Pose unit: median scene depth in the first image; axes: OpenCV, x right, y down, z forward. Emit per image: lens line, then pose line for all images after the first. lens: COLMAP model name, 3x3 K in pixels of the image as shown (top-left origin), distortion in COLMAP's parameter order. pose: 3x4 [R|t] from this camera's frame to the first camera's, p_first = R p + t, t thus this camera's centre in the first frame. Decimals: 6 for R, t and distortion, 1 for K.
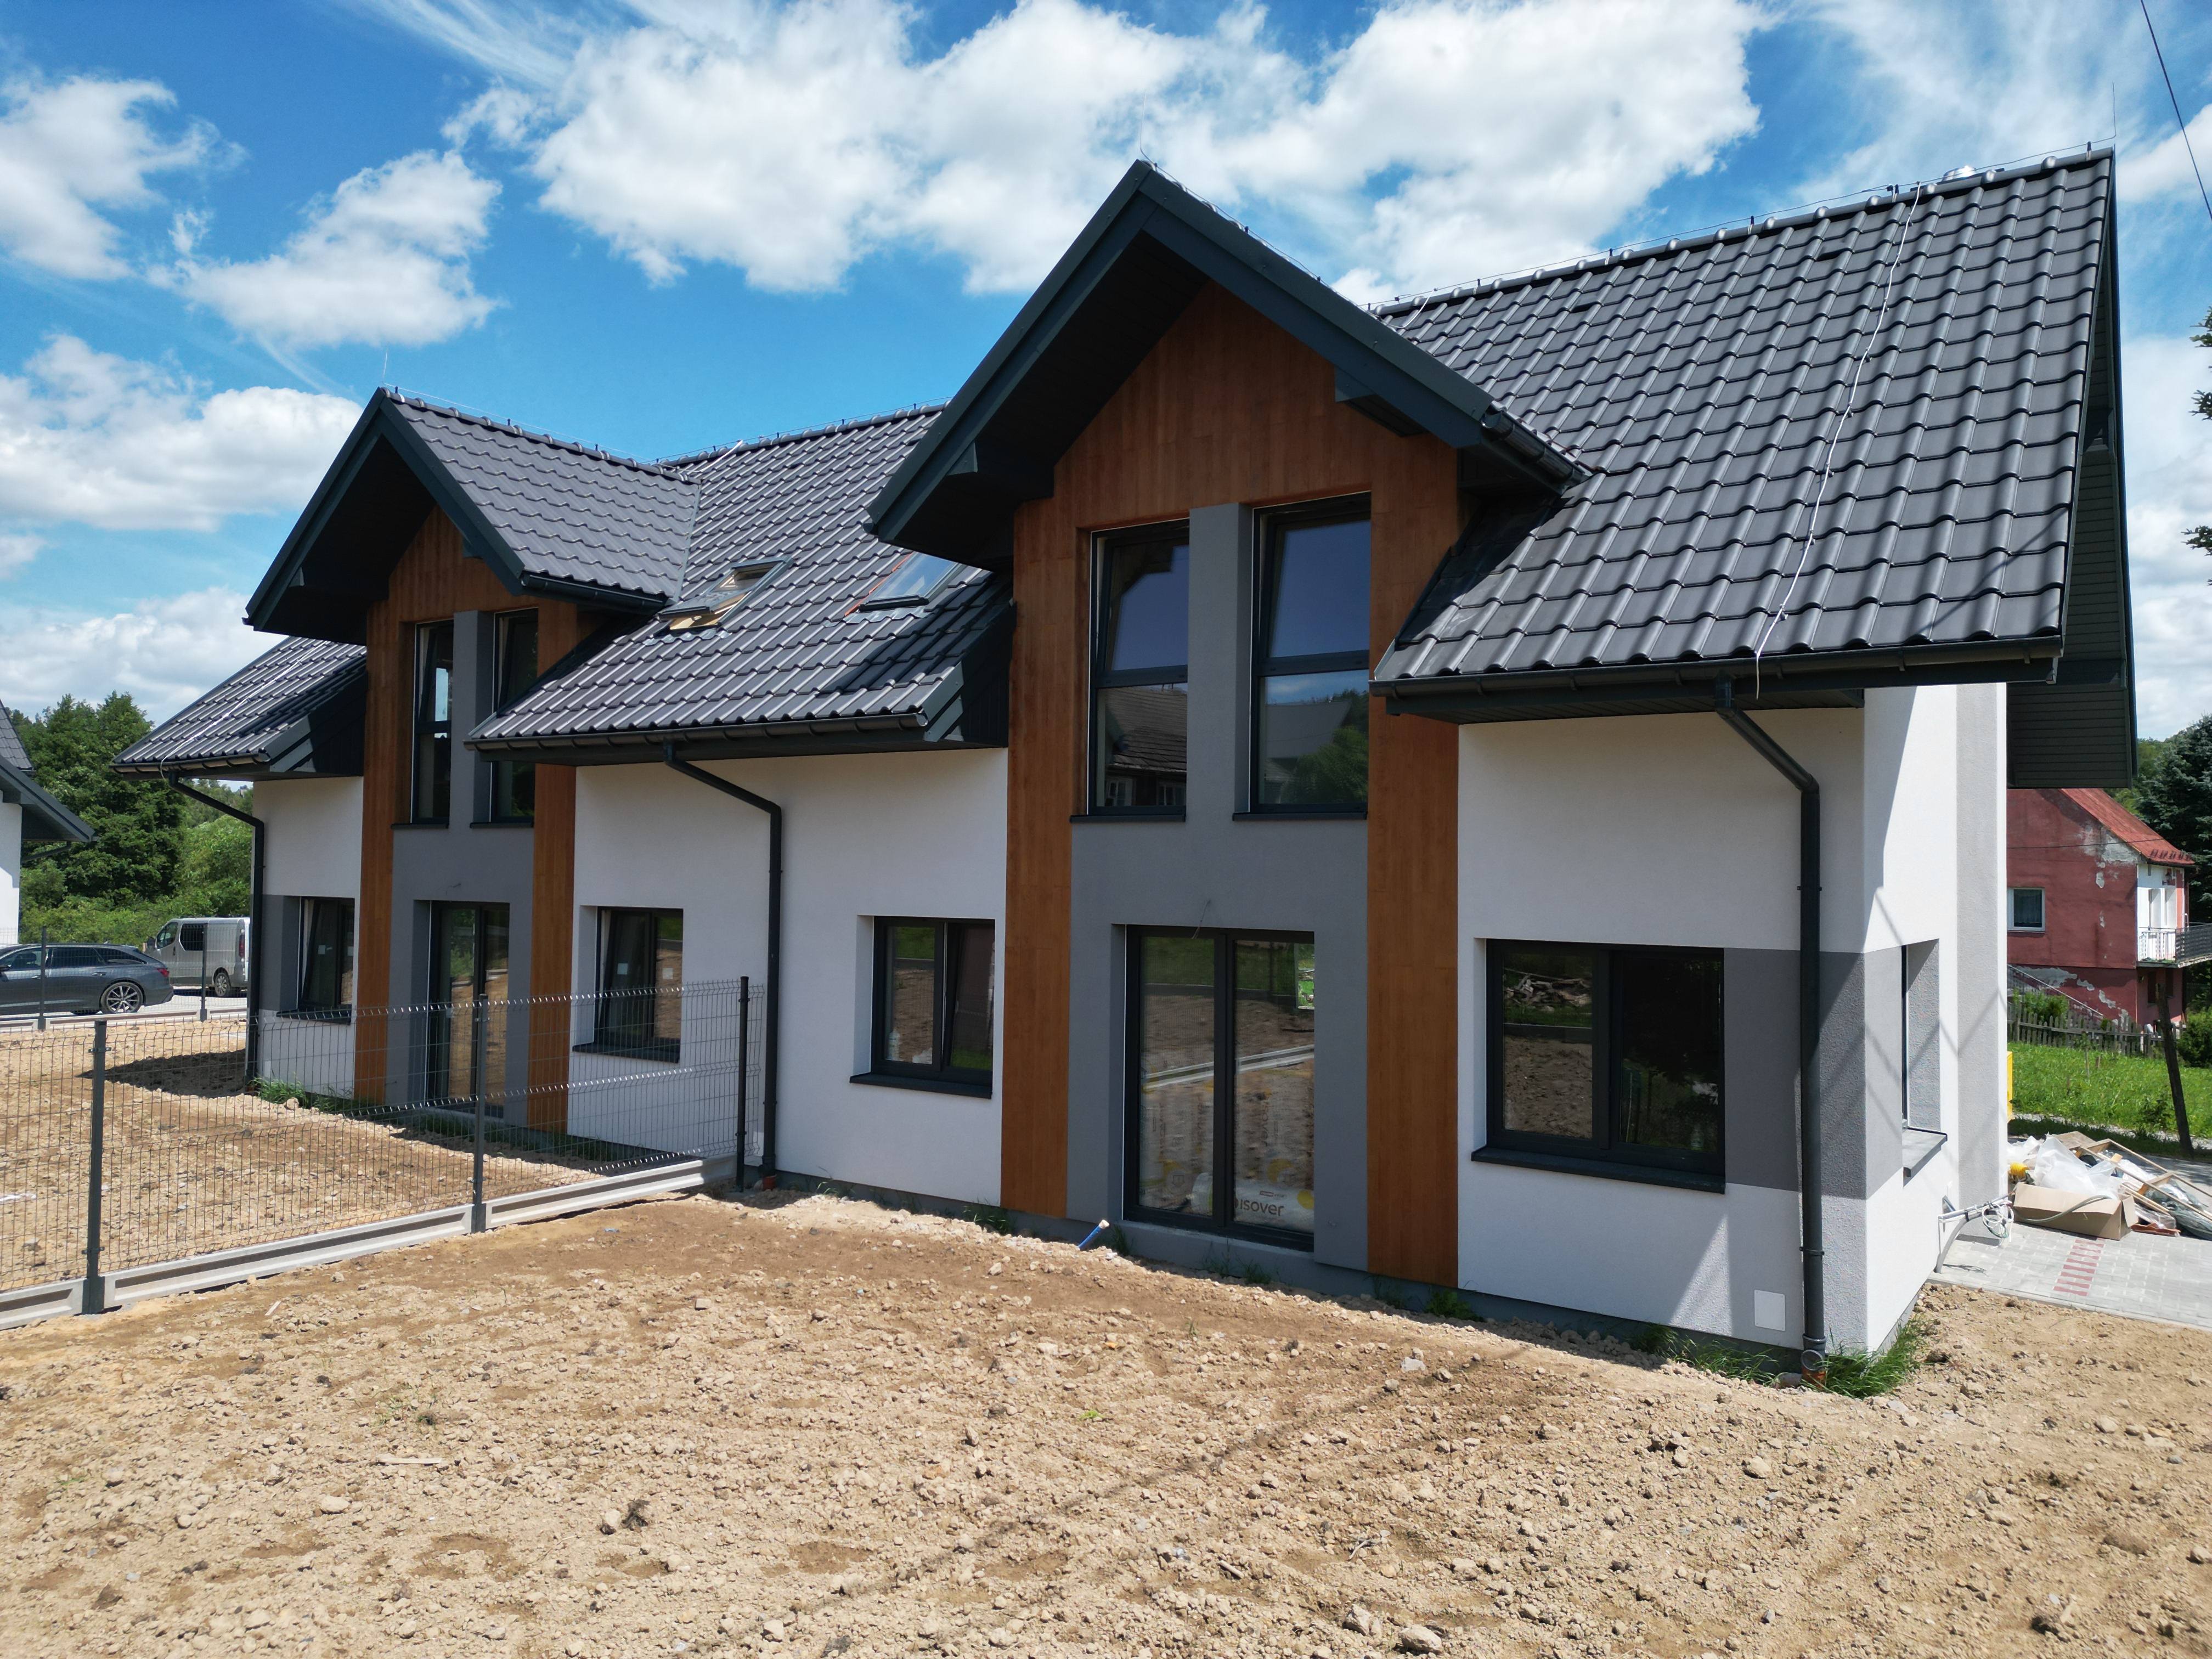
lens RADIAL K [[1534.4, 0, 1106.0], [0, 1534.4, 829.5], [0, 0, 1]] dist [0.018487, -0.000559]
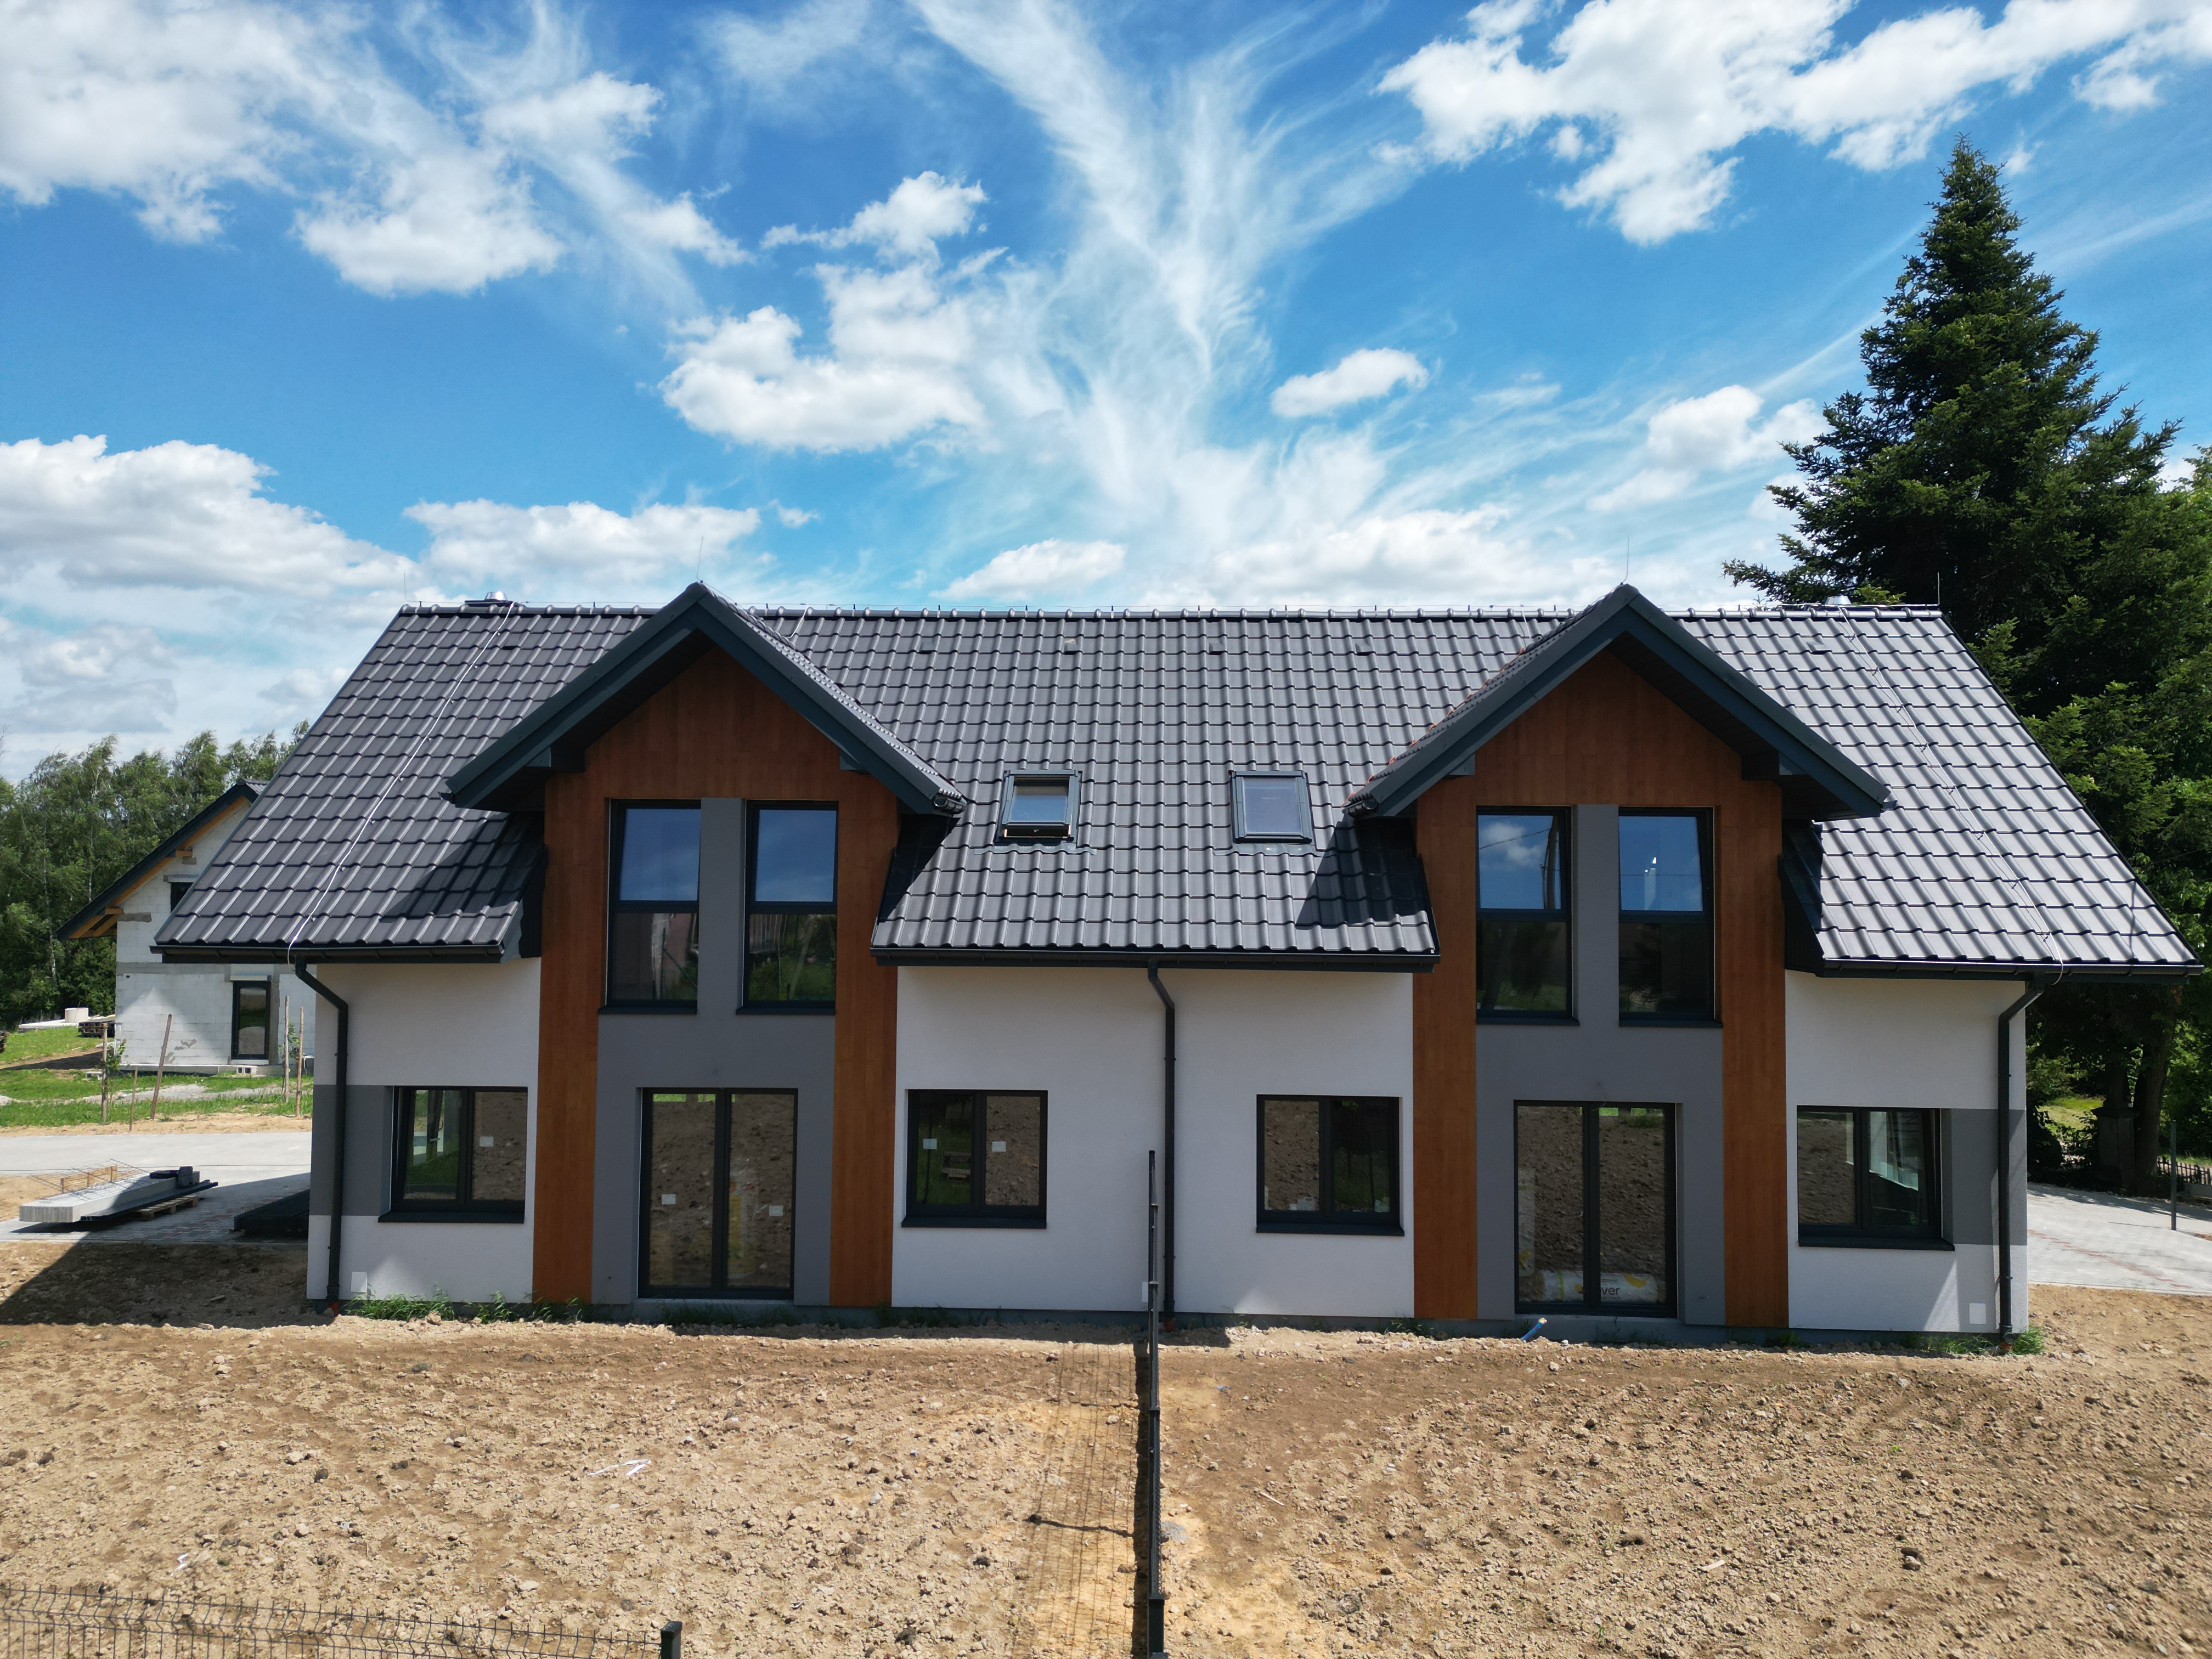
lens RADIAL K [[1534.4, 0, 1106.0], [0, 1534.4, 829.5], [0, 0, 1]] dist [0.018487, -0.000559]
pose [[0.844352, 0.010489, 0.535687, -1.022819], [-0.012849, 0.999917, 0.000674, -0.172840], [-0.535635, -0.007452, 0.844417, 0.033321]]
